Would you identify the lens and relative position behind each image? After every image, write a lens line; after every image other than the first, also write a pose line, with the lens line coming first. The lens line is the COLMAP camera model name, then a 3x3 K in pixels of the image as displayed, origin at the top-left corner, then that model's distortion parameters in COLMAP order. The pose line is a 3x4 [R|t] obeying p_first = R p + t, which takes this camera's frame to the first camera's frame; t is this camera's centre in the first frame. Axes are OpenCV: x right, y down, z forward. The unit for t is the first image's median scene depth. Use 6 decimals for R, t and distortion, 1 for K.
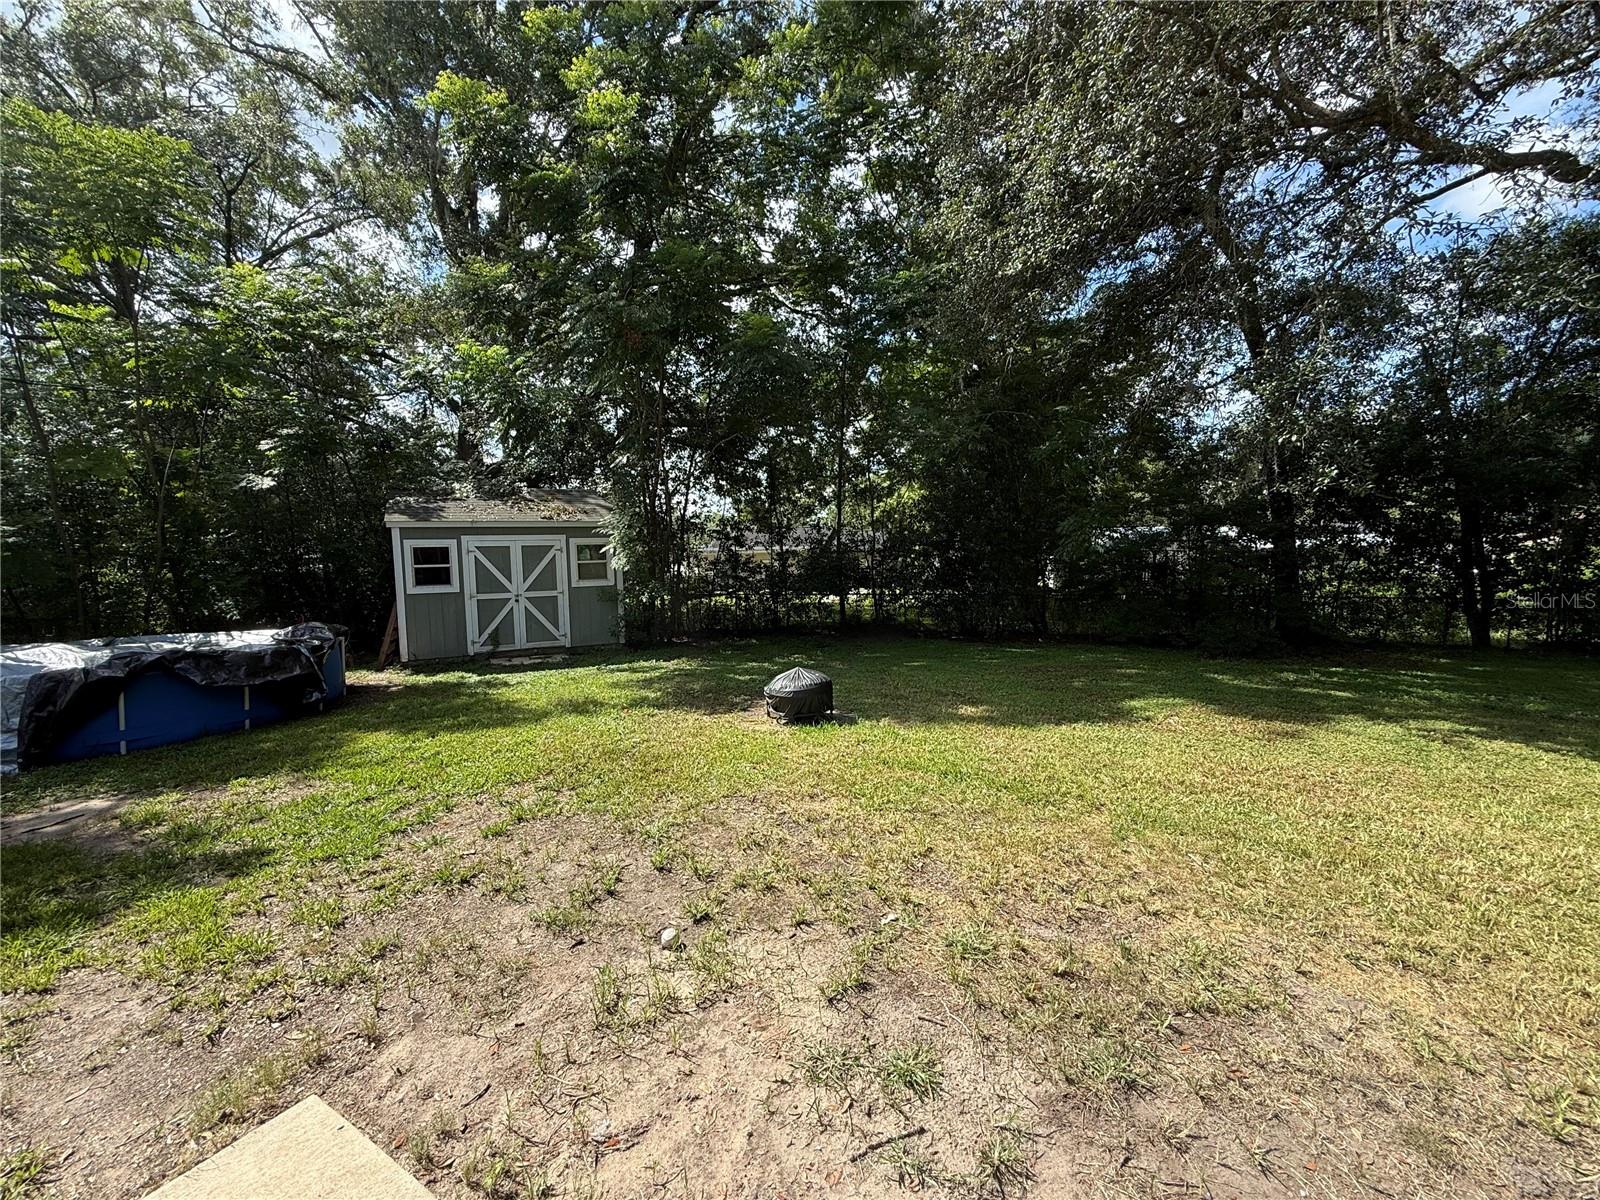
lens RADIAL K [[635.4, 0, 791.4], [0, 635.4, 599.3], [0, 0, 1]] dist [-0.005195, 0.001046]
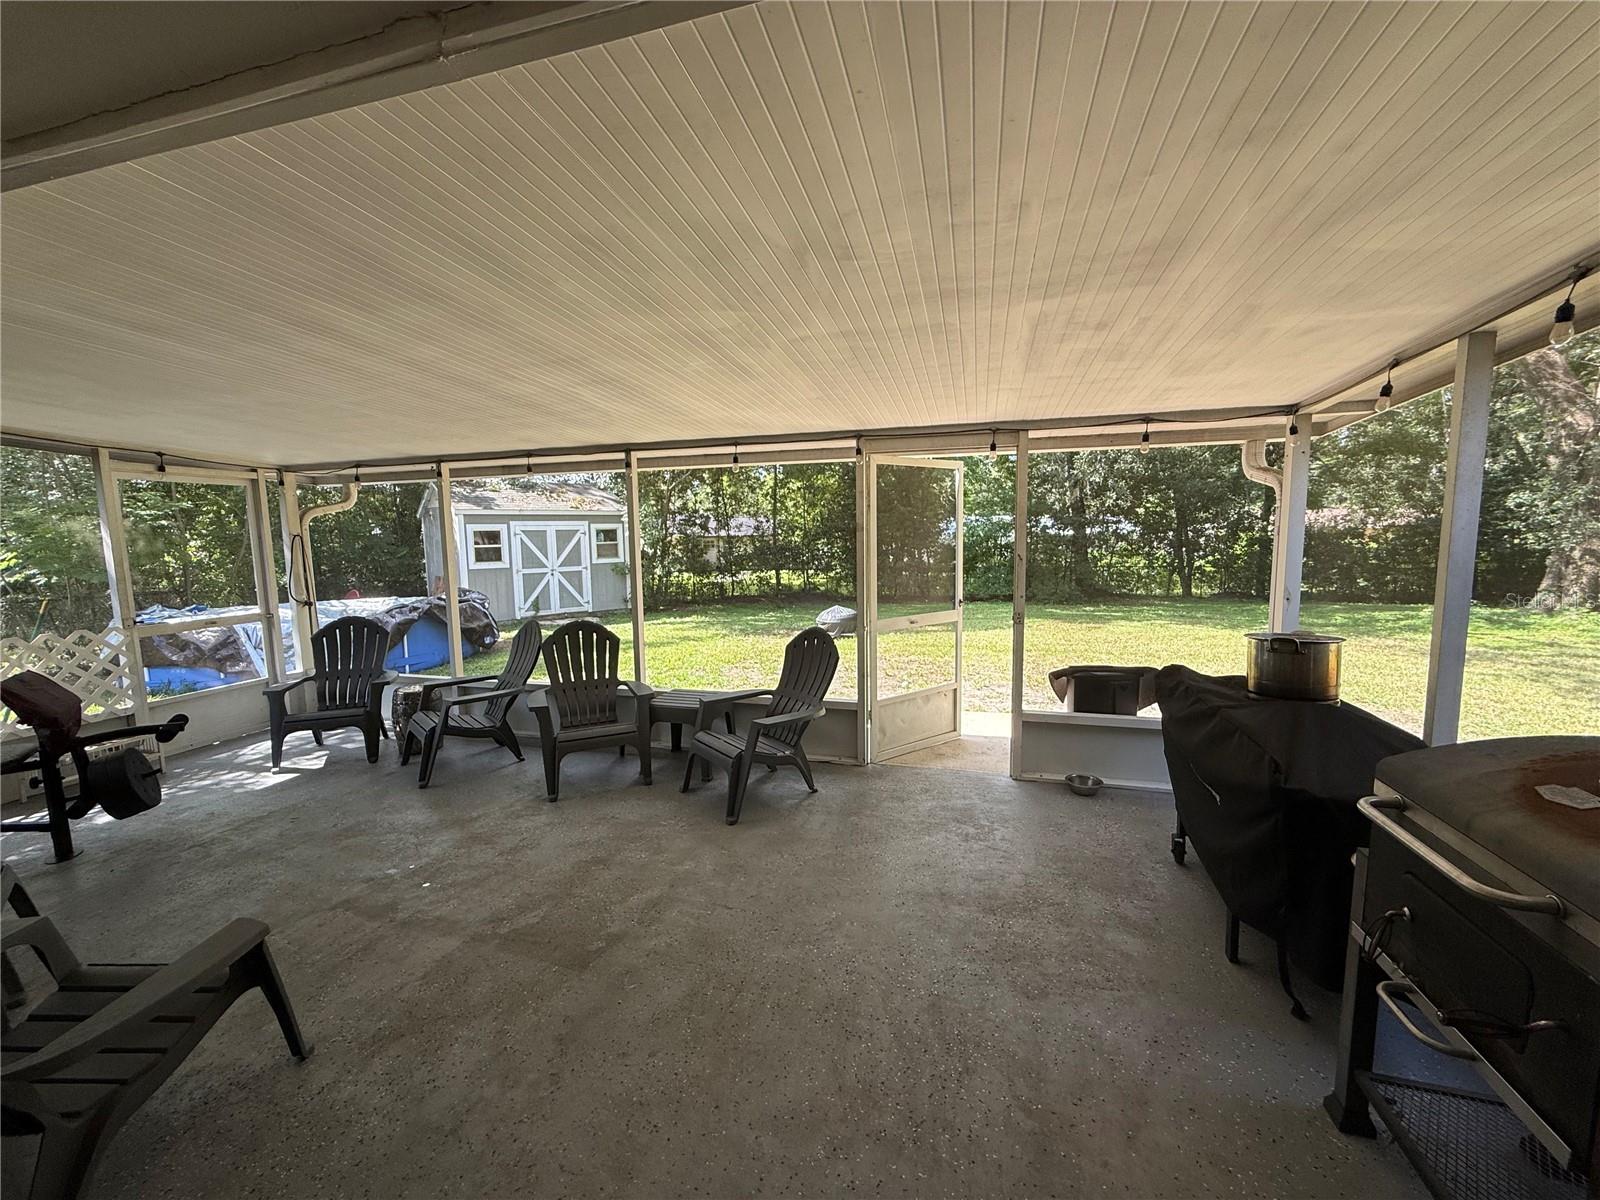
lens RADIAL K [[635.4, 0, 797.6], [0, 635.4, 598.5], [0, 0, 1]] dist [-0.005195, 0.001046]
pose [[0.965469, -0.022886, 0.259509, -0.506008], [0.017238, 0.999563, 0.024022, 0.047334], [-0.259946, -0.018719, 0.965442, -0.539906]]
